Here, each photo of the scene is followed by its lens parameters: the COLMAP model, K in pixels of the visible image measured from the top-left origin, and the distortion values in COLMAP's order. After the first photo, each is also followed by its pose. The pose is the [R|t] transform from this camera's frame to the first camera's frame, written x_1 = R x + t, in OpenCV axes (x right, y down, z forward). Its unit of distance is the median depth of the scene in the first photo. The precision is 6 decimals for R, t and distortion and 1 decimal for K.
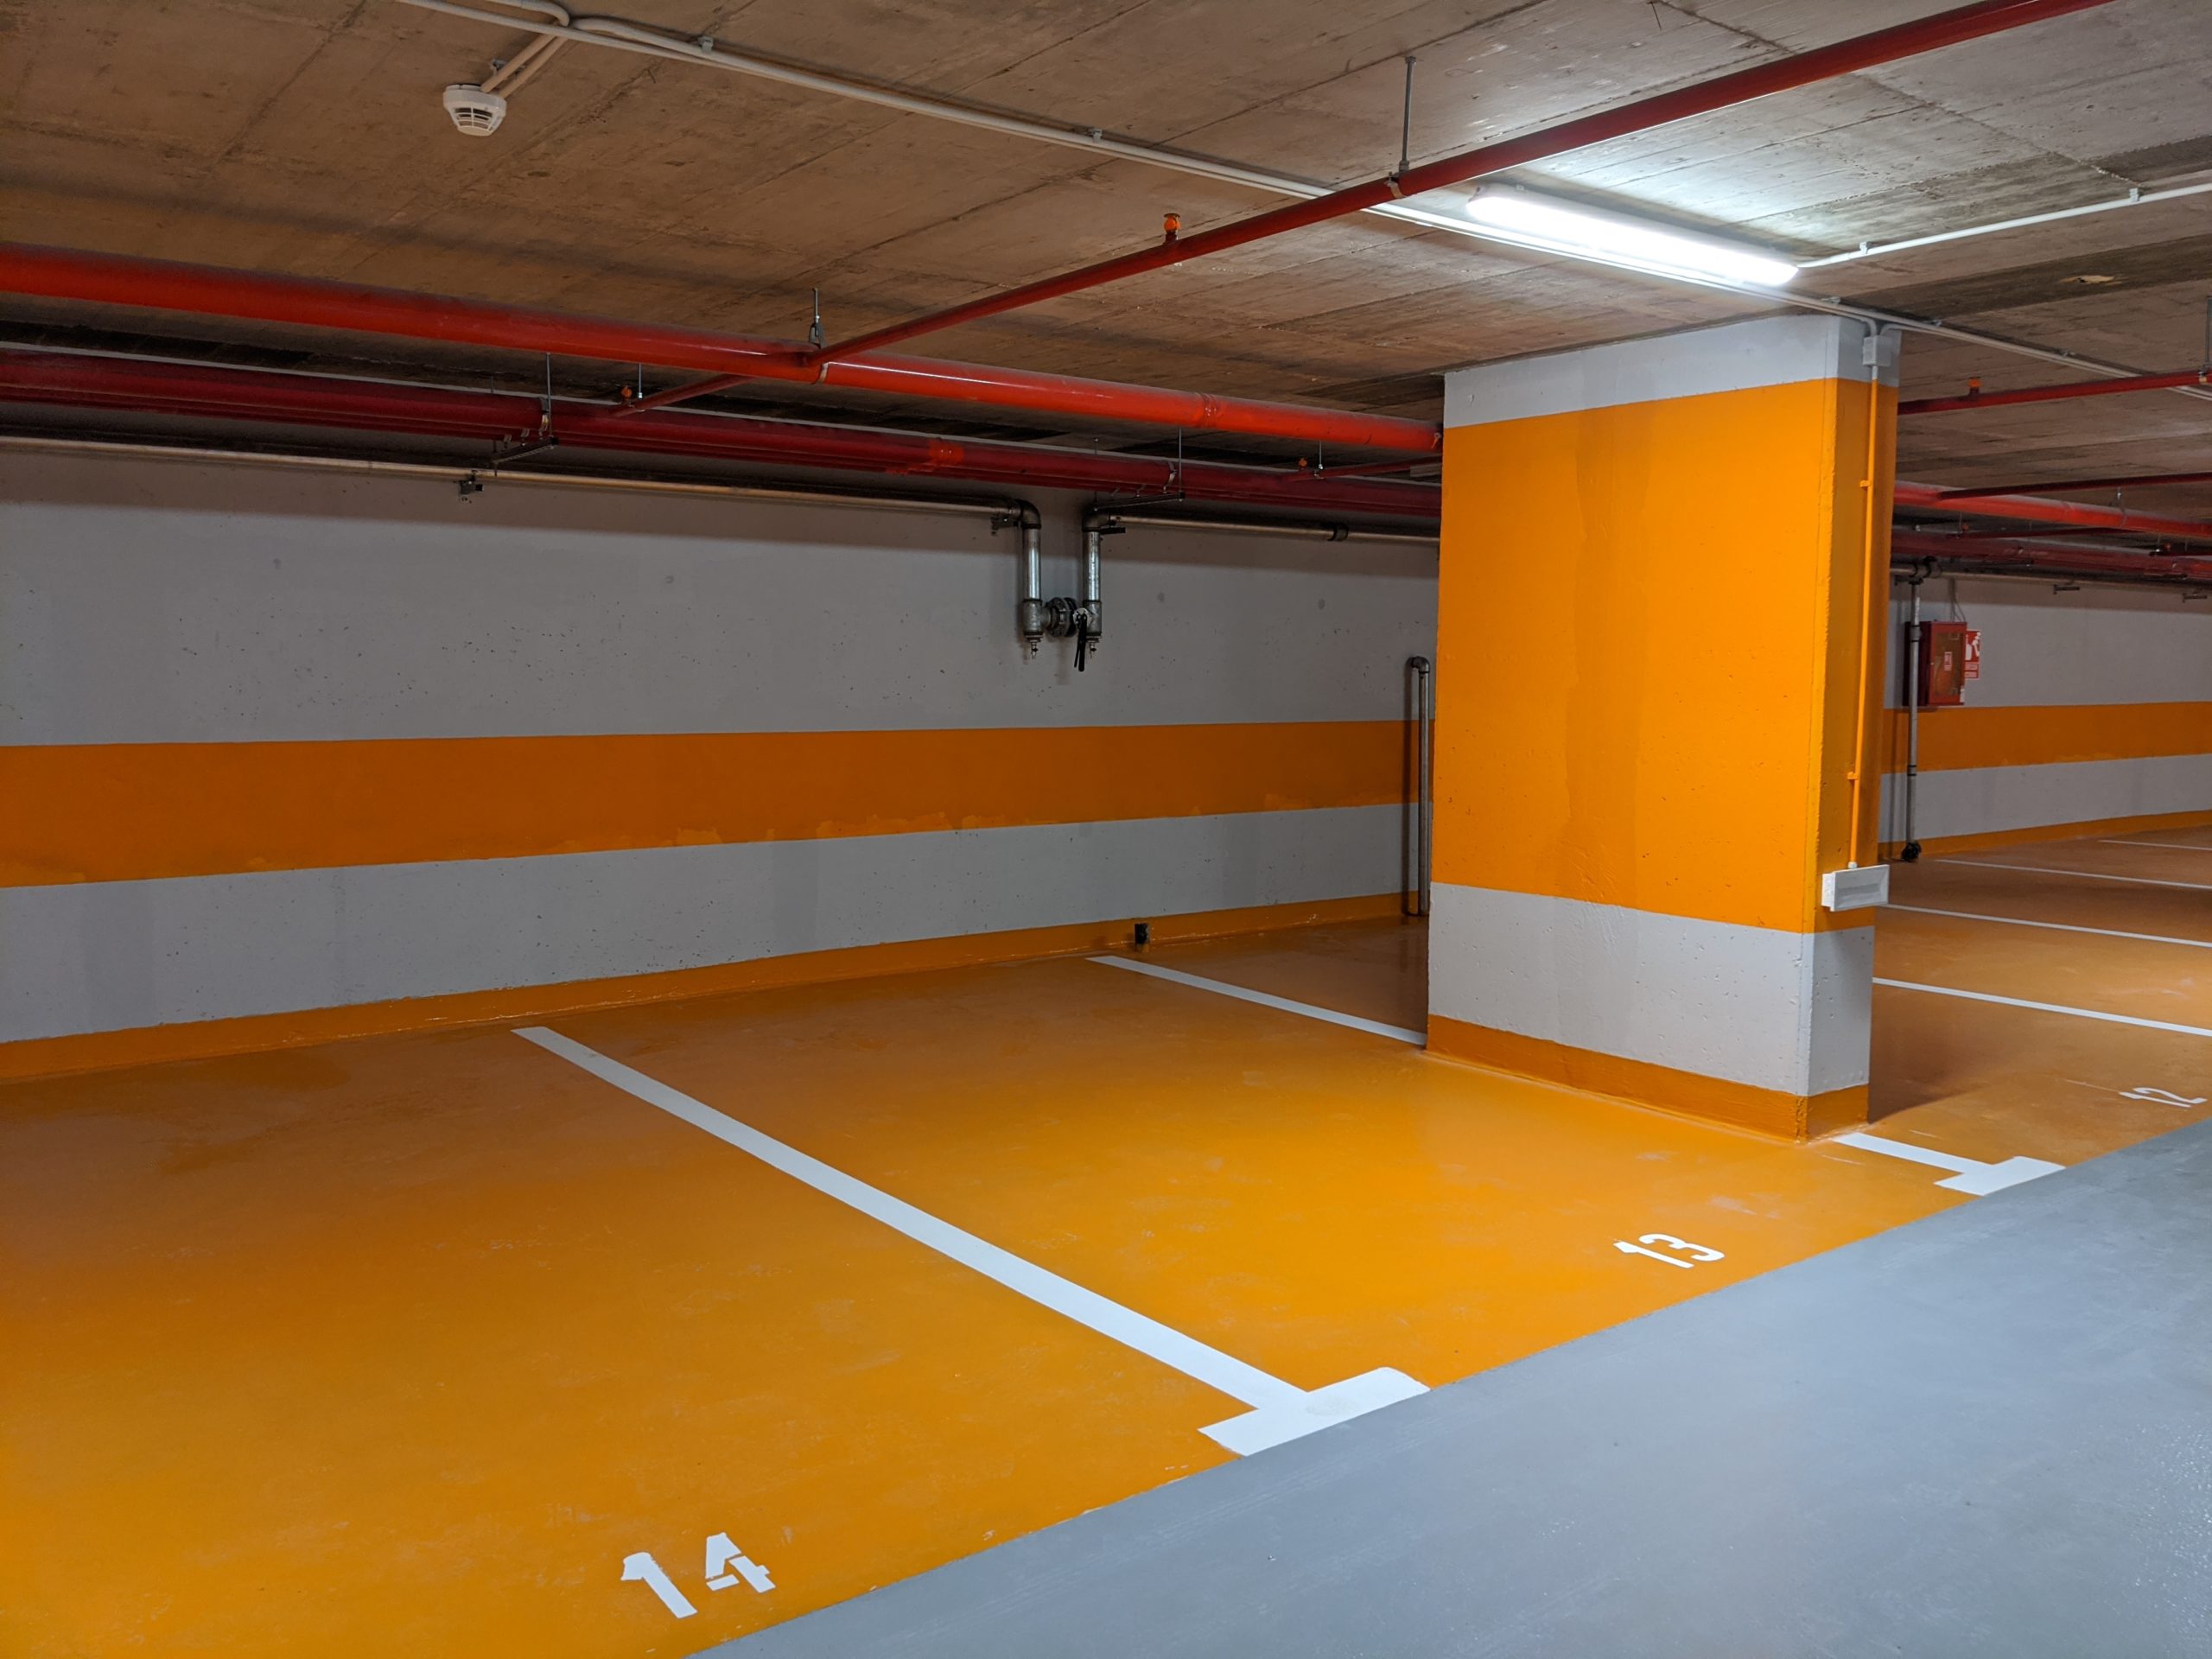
lens RADIAL K [[1760.6, 0, 1100.5], [0, 1760.6, 844.7], [0, 0, 1]] dist [0.050520, -0.042884]
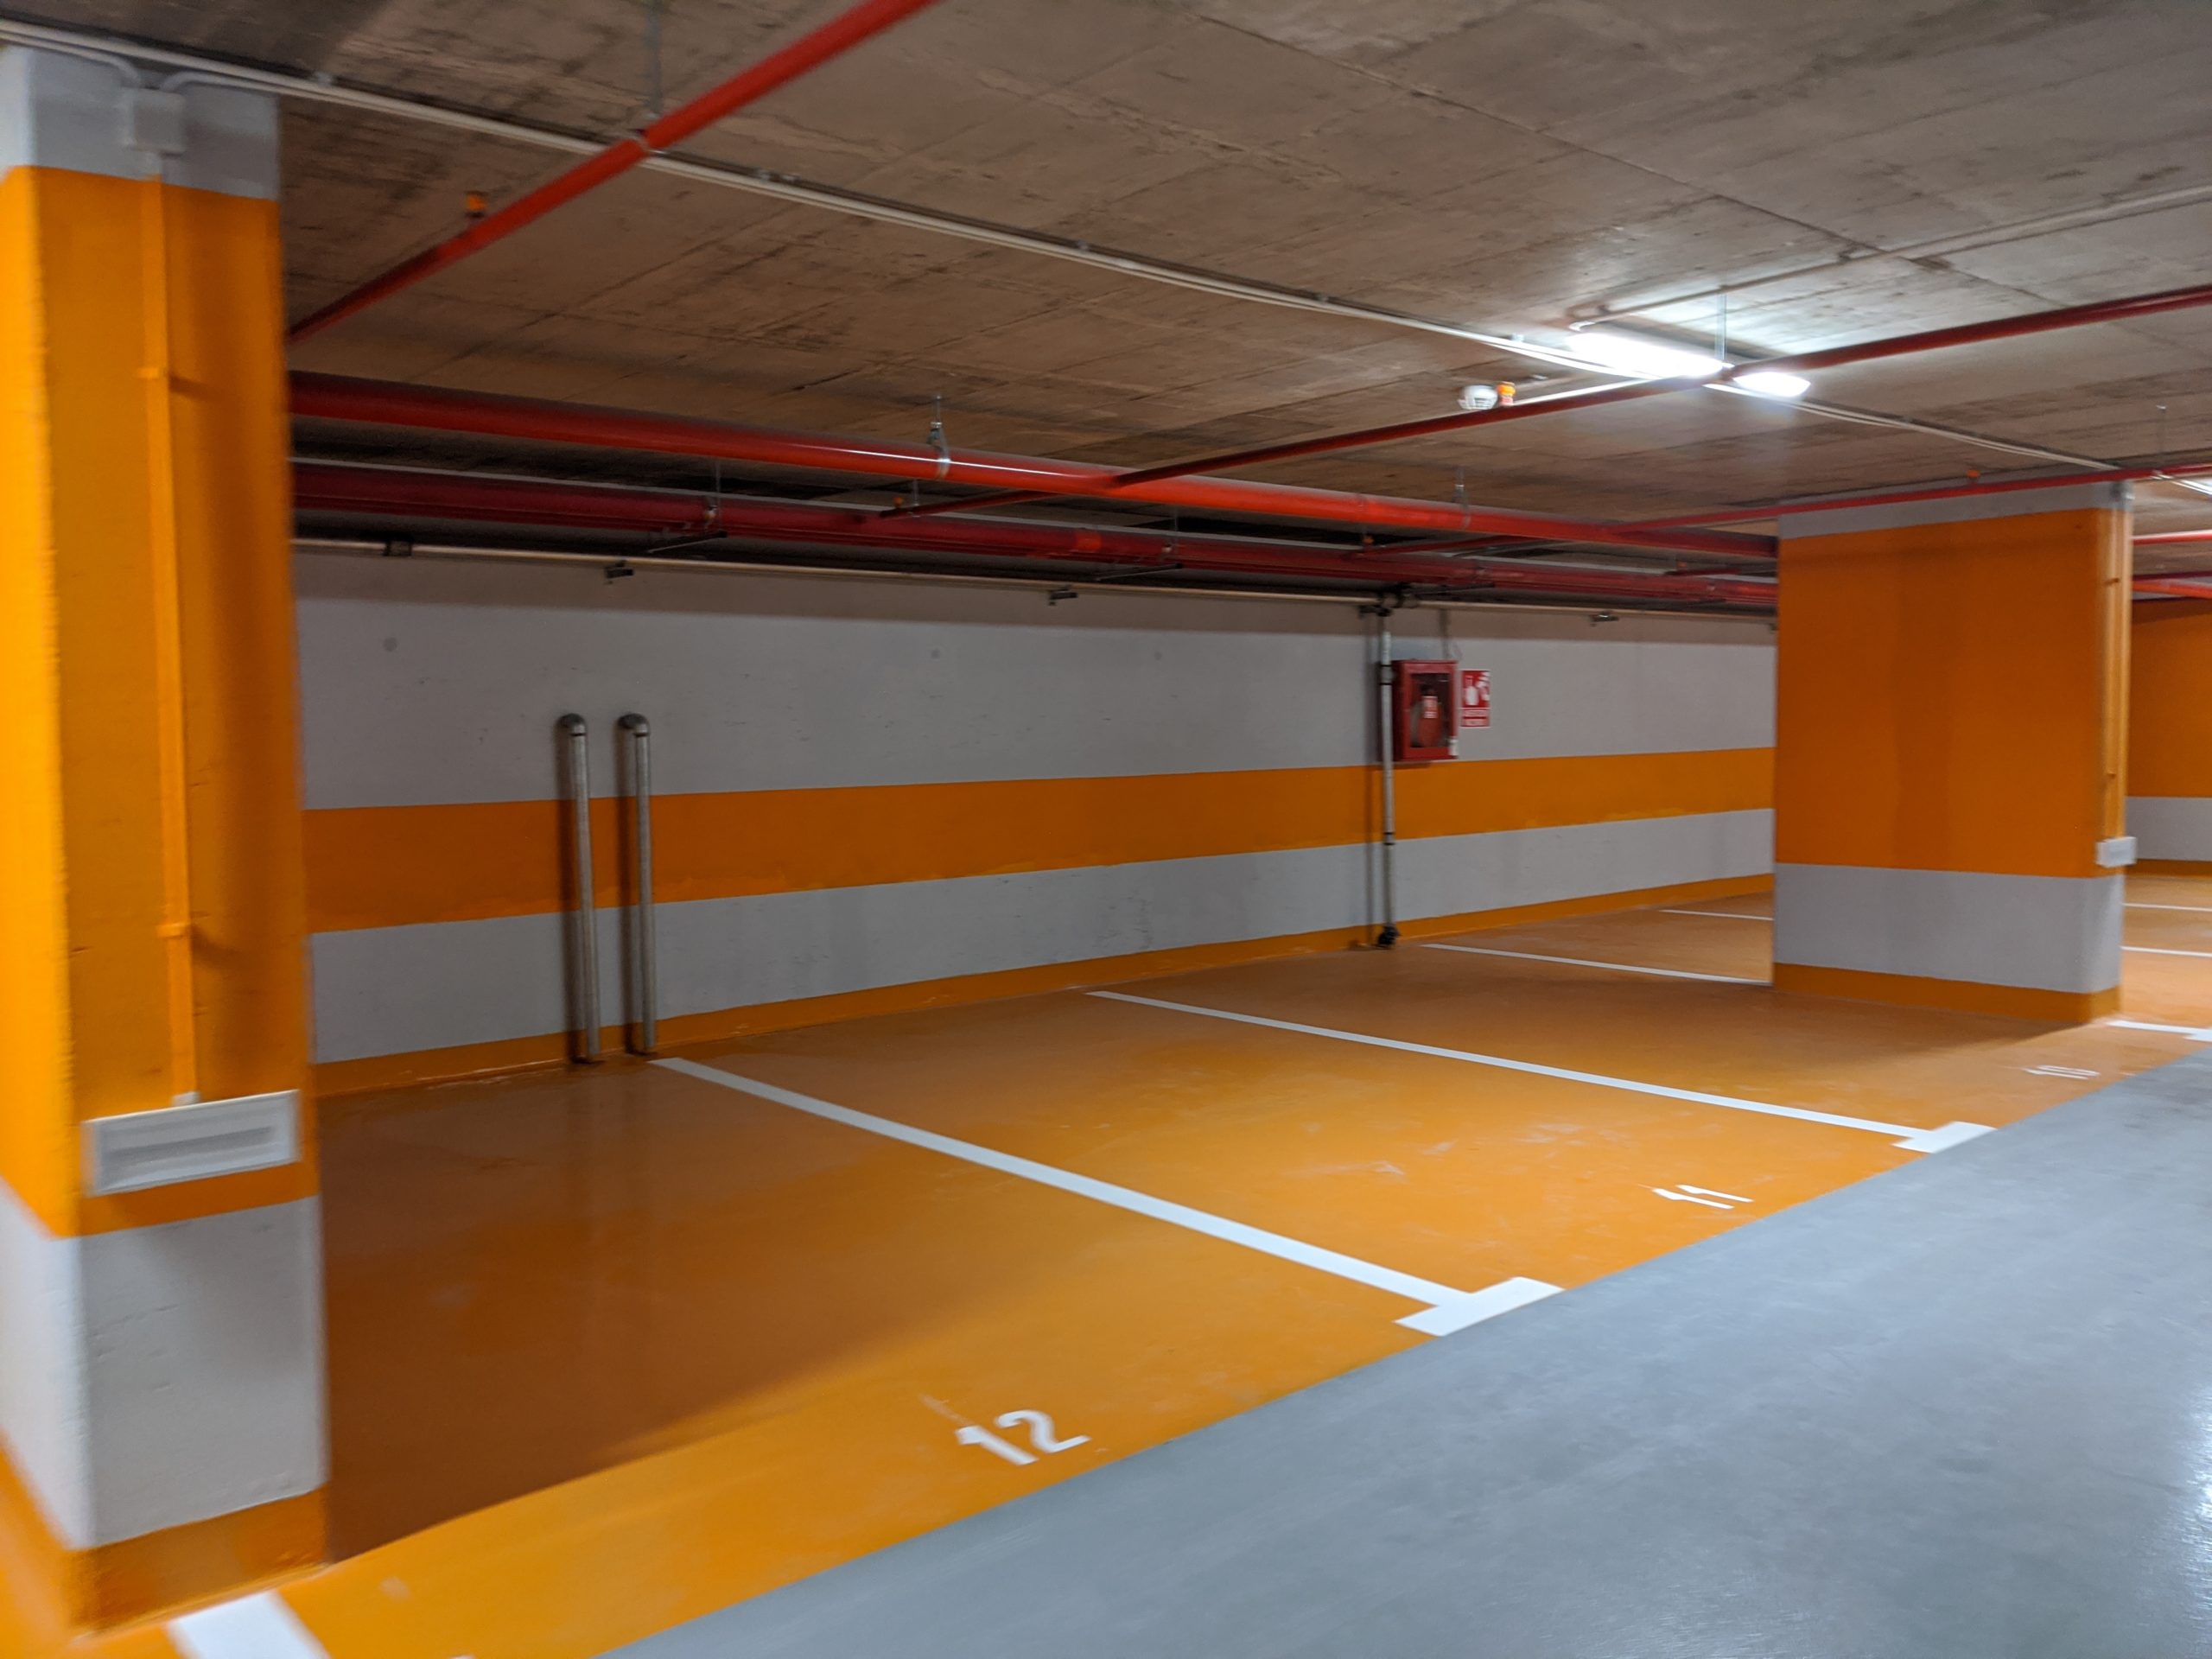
lens RADIAL K [[1760.6, 0, 1114.7], [0, 1760.6, 858.1], [0, 0, 1]] dist [0.050520, -0.042884]
pose [[0.997279, -0.028021, 0.068184, 0.272578], [0.029832, 0.999225, -0.025694, -0.015429], [-0.067411, 0.027658, 0.997342, 0.186188]]
